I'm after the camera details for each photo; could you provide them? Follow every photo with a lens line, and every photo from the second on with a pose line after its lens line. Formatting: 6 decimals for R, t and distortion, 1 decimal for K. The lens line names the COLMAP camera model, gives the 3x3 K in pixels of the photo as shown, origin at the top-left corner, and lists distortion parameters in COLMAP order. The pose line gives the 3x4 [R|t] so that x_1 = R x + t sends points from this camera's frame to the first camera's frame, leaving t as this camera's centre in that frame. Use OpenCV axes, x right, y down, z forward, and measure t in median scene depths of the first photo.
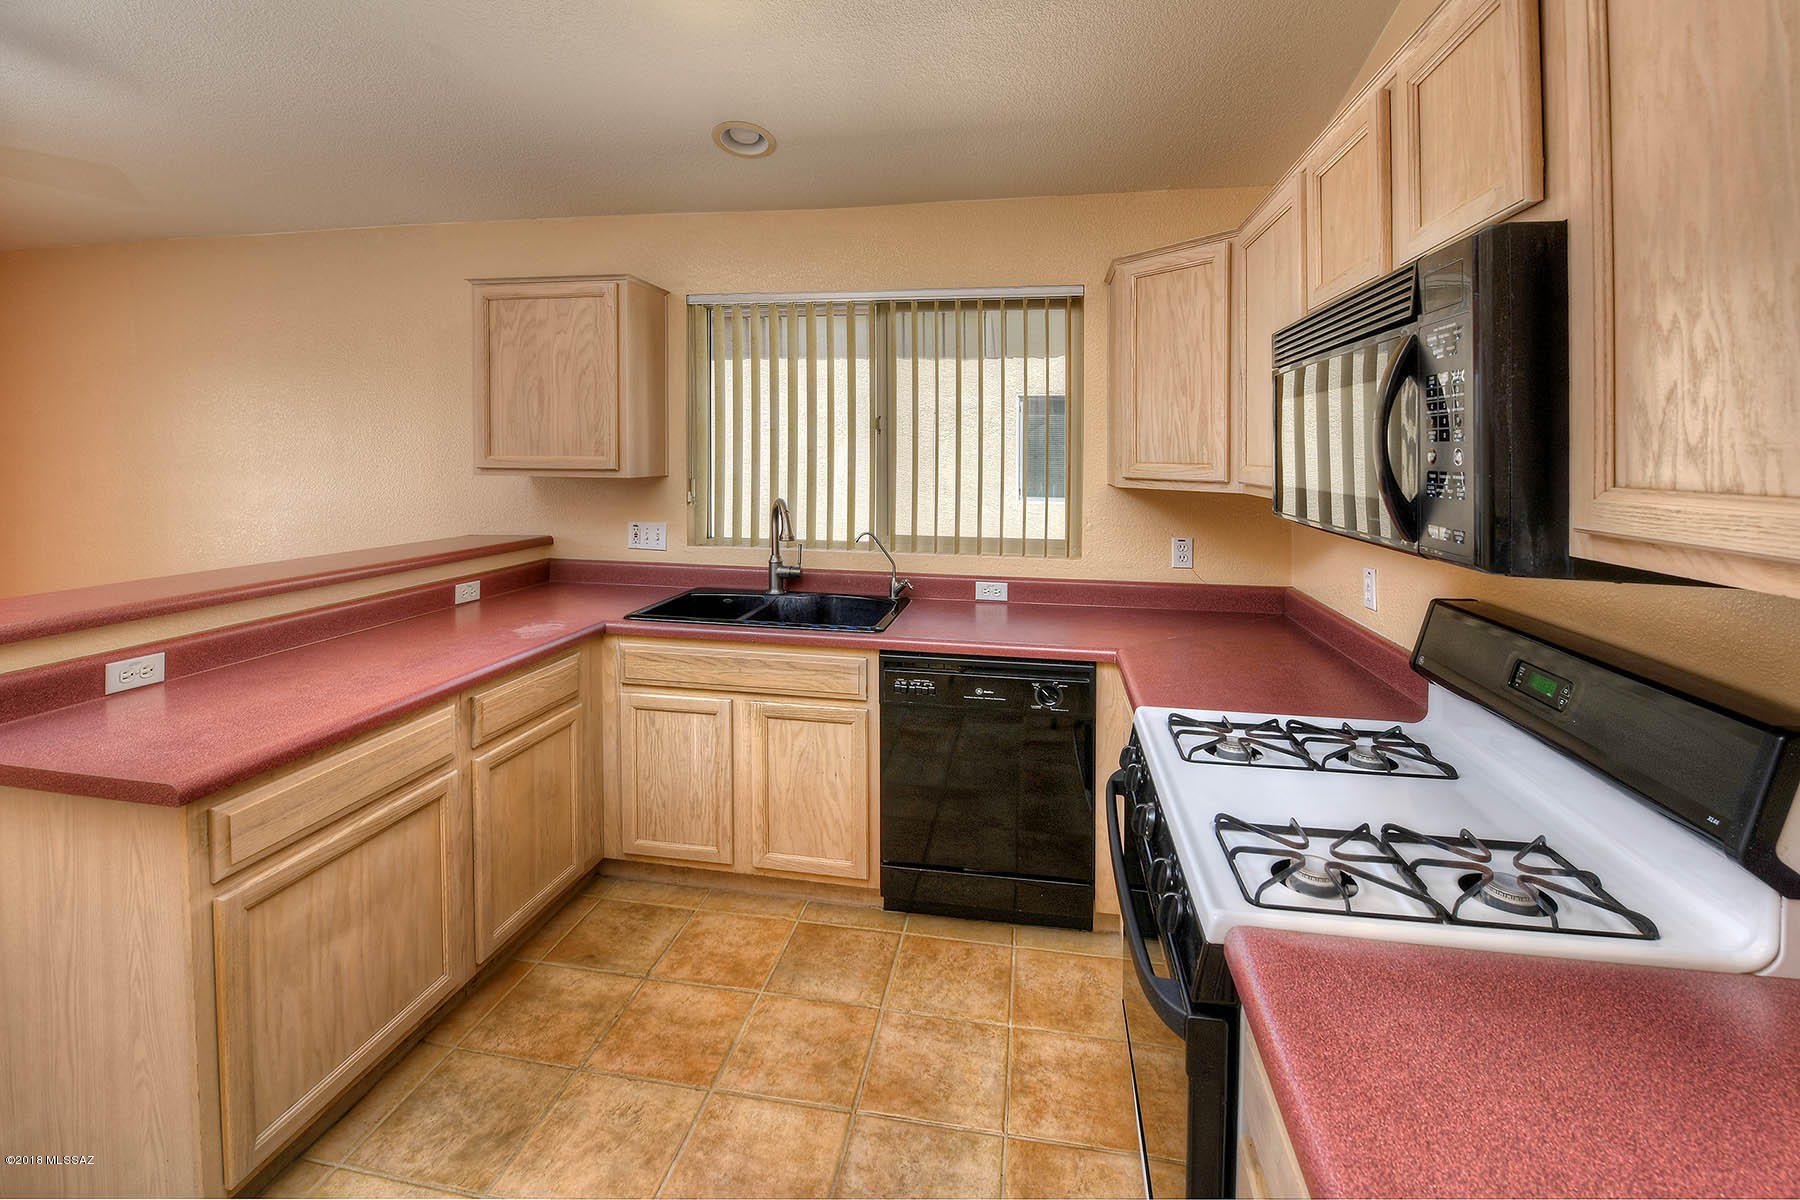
lens RADIAL K [[770.0, 0, 908.5], [0, 770.0, 473.1], [0, 0, 1]] dist [-0.013823, -0.000143]
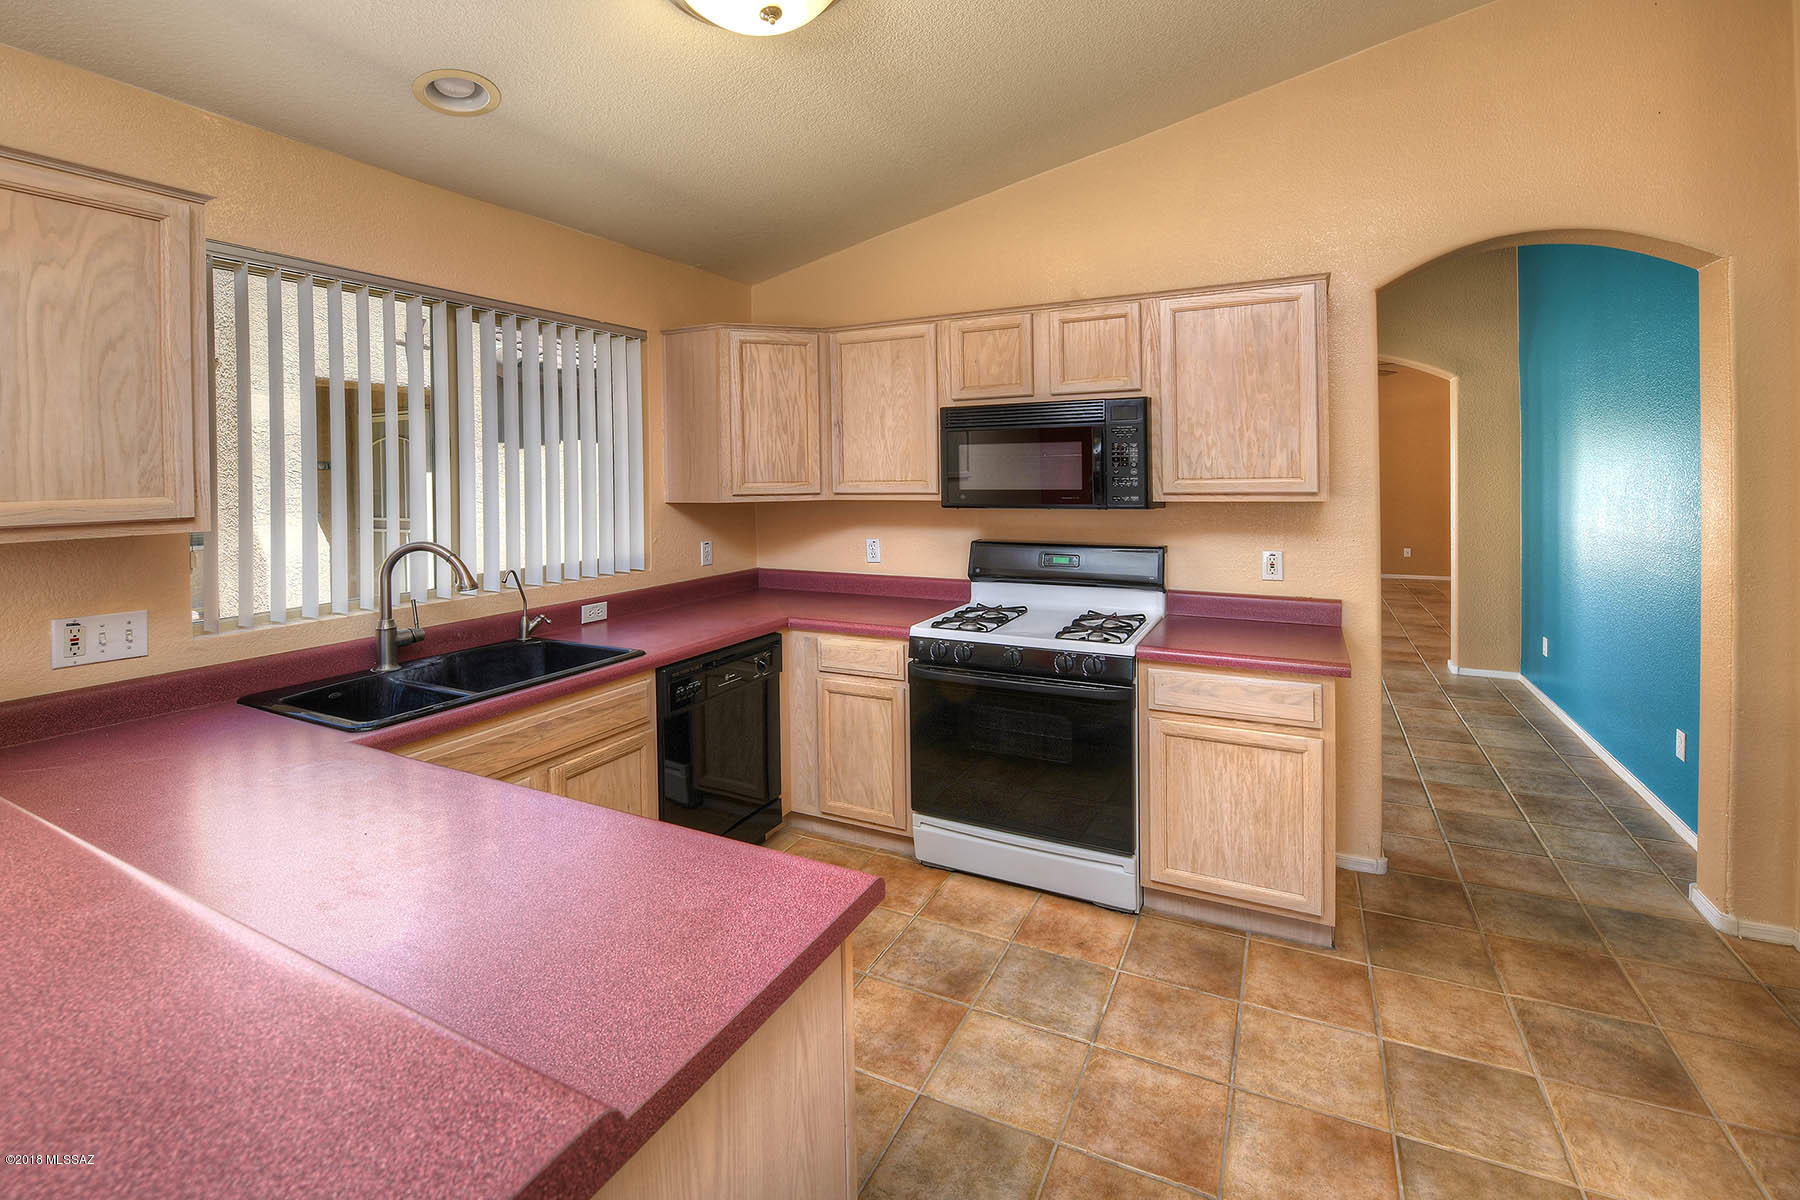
lens RADIAL K [[770.0, 0, 908.5], [0, 770.0, 473.1], [0, 0, 1]] dist [-0.013823, -0.000143]
pose [[0.296668, -0.013452, 0.954886, -0.957319], [0.042436, 0.999099, 0.000891, -0.020488], [-0.954037, 0.040258, 0.296972, 0.368257]]
